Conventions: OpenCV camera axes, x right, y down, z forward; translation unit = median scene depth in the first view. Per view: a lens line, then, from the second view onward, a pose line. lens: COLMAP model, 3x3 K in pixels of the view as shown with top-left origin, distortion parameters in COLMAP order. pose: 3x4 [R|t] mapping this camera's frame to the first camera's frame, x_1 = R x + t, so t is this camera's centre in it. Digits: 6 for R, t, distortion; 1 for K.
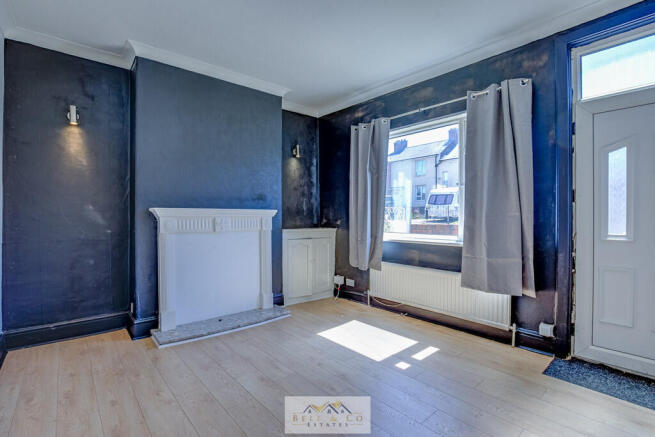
lens RADIAL K [[315.7, 0, 327.5], [0, 315.7, 218.5], [0, 0, 1]] dist [-0.033033, 0.000400]
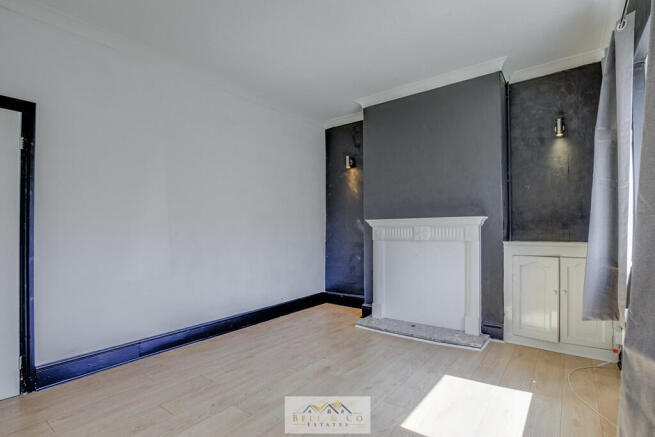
lens RADIAL K [[315.7, 0, 327.5], [0, 315.7, 218.5], [0, 0, 1]] dist [-0.033033, 0.000400]
pose [[0.196943, -0.033580, -0.979840, 0.677829], [0.006627, 0.999436, -0.032920, 0.002709], [0.980393, -0.000010, 0.197054, 0.558427]]
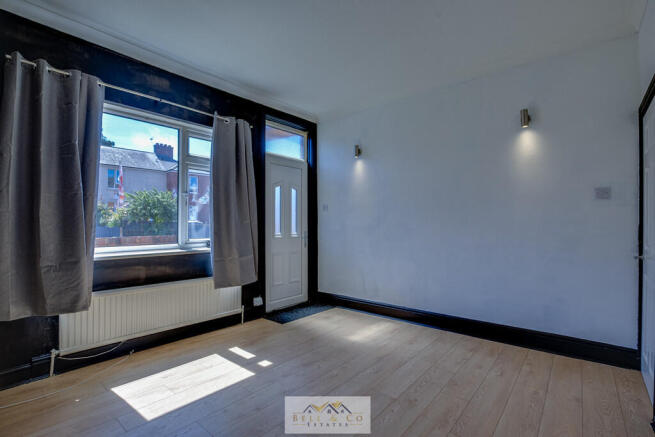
lens RADIAL K [[315.7, 0, 327.5], [0, 315.7, 218.5], [0, 0, 1]] dist [-0.033033, 0.000400]
pose [[-0.179442, 0.010023, 0.983717, -0.678028], [-0.001988, 0.999942, -0.010551, -0.015987], [-0.983767, -0.003849, -0.179412, 0.767215]]
